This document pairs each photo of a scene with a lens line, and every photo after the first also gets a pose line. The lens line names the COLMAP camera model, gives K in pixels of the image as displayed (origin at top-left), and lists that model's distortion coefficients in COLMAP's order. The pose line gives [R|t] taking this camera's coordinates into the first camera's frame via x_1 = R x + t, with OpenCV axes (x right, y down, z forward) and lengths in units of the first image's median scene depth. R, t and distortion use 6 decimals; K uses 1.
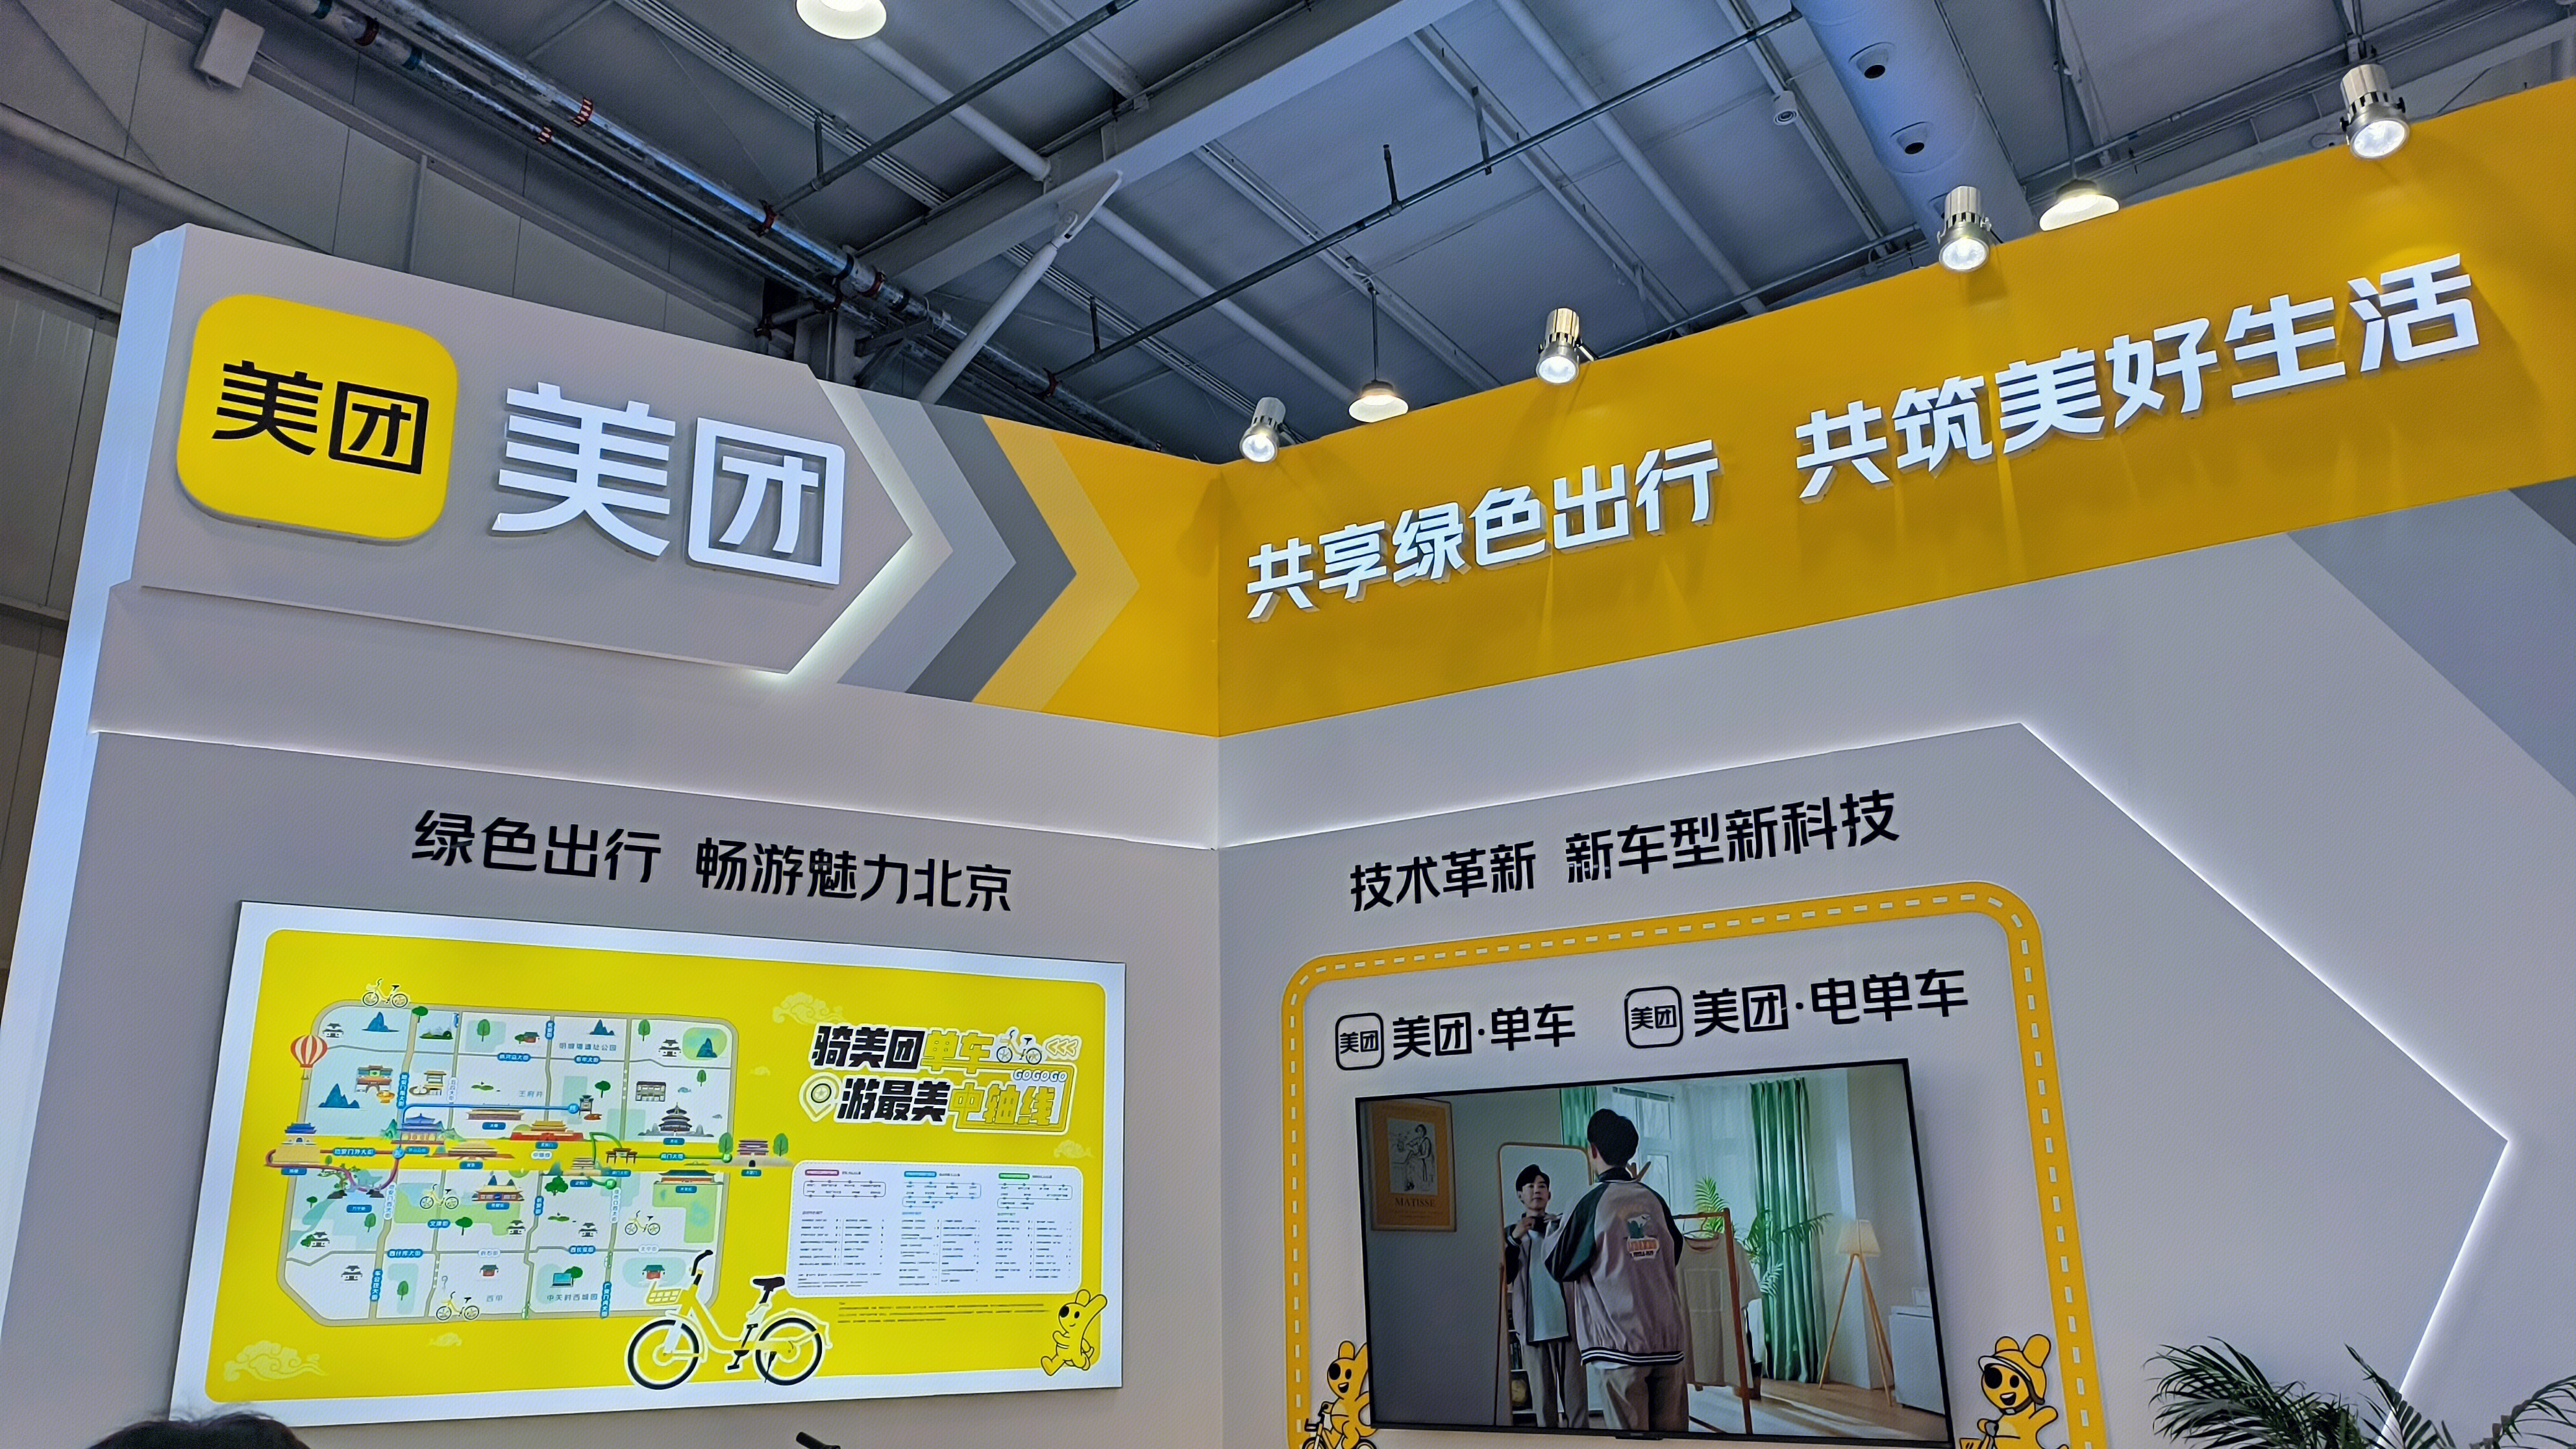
lens RADIAL K [[1852.5, 0, 1271.6], [0, 1852.5, 723.3], [0, 0, 1]] dist [0.034477, -0.040781]
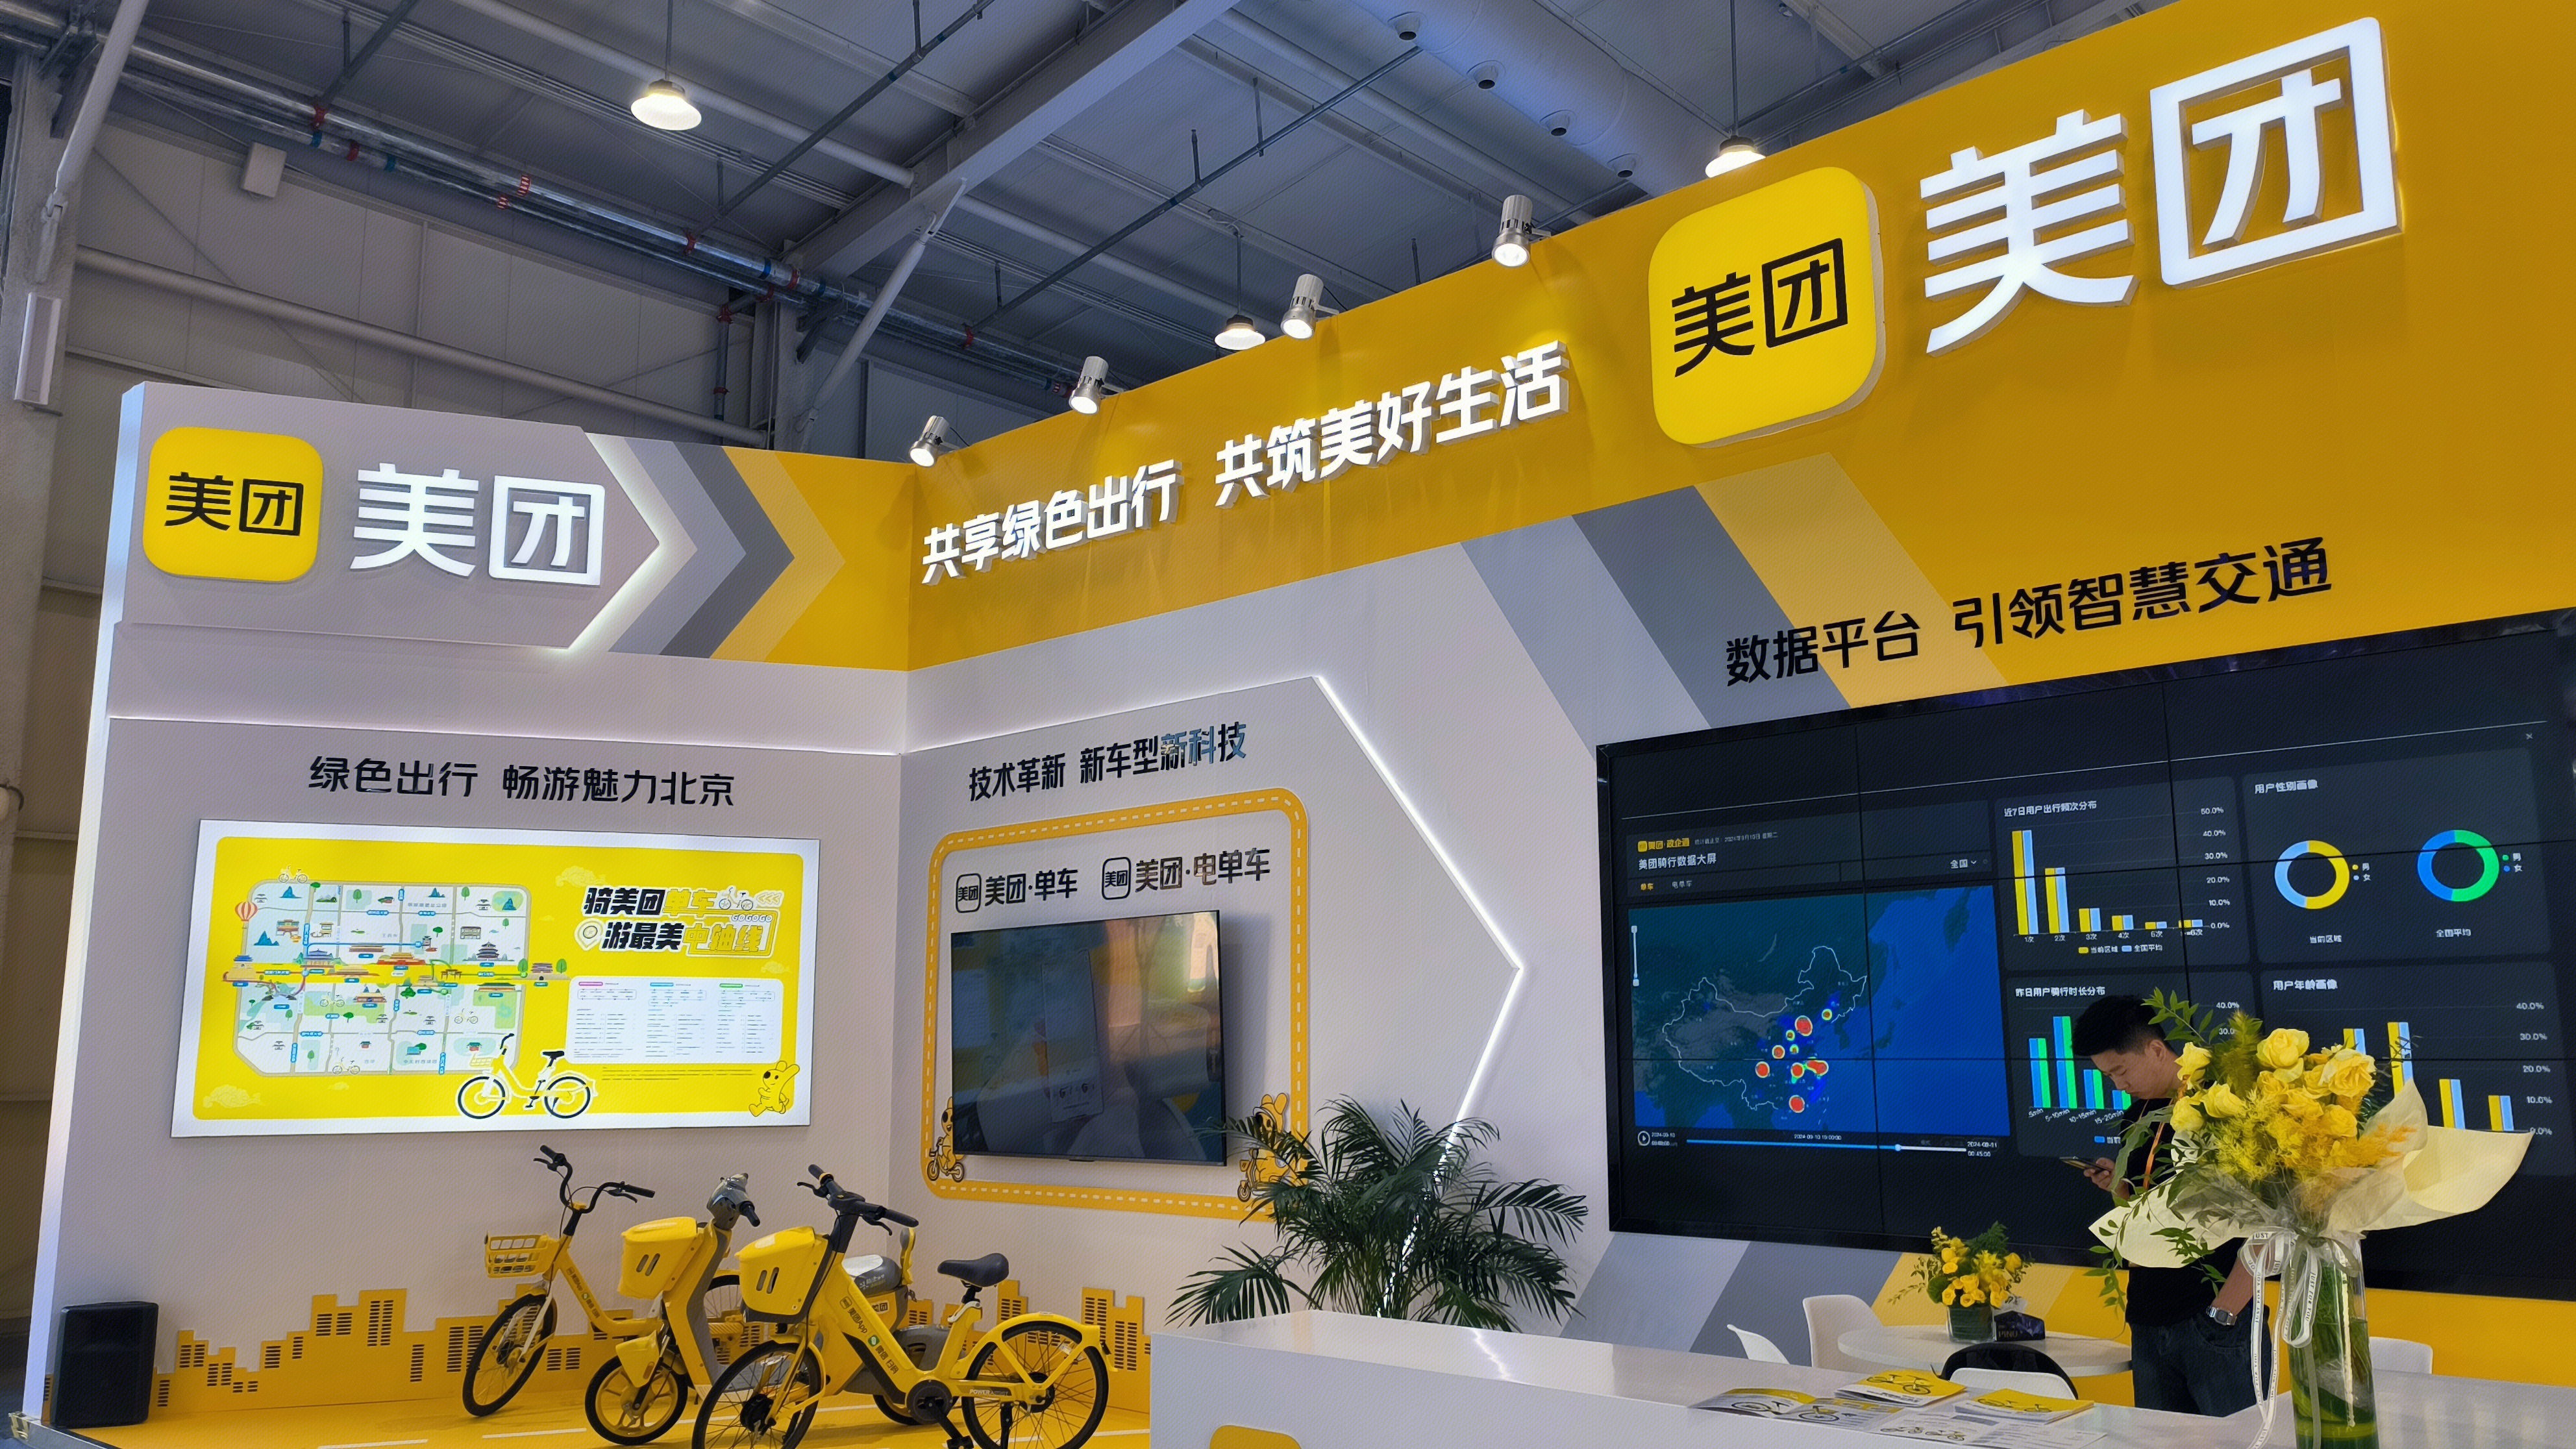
lens RADIAL K [[1852.5, 0, 1287.3], [0, 1852.5, 719.9], [0, 0, 1]] dist [0.034477, -0.040781]
pose [[0.984352, -0.022322, -0.174795, 0.568672], [0.041682, 0.993289, 0.107884, -0.108672], [0.171214, -0.113481, 0.978677, -0.352393]]
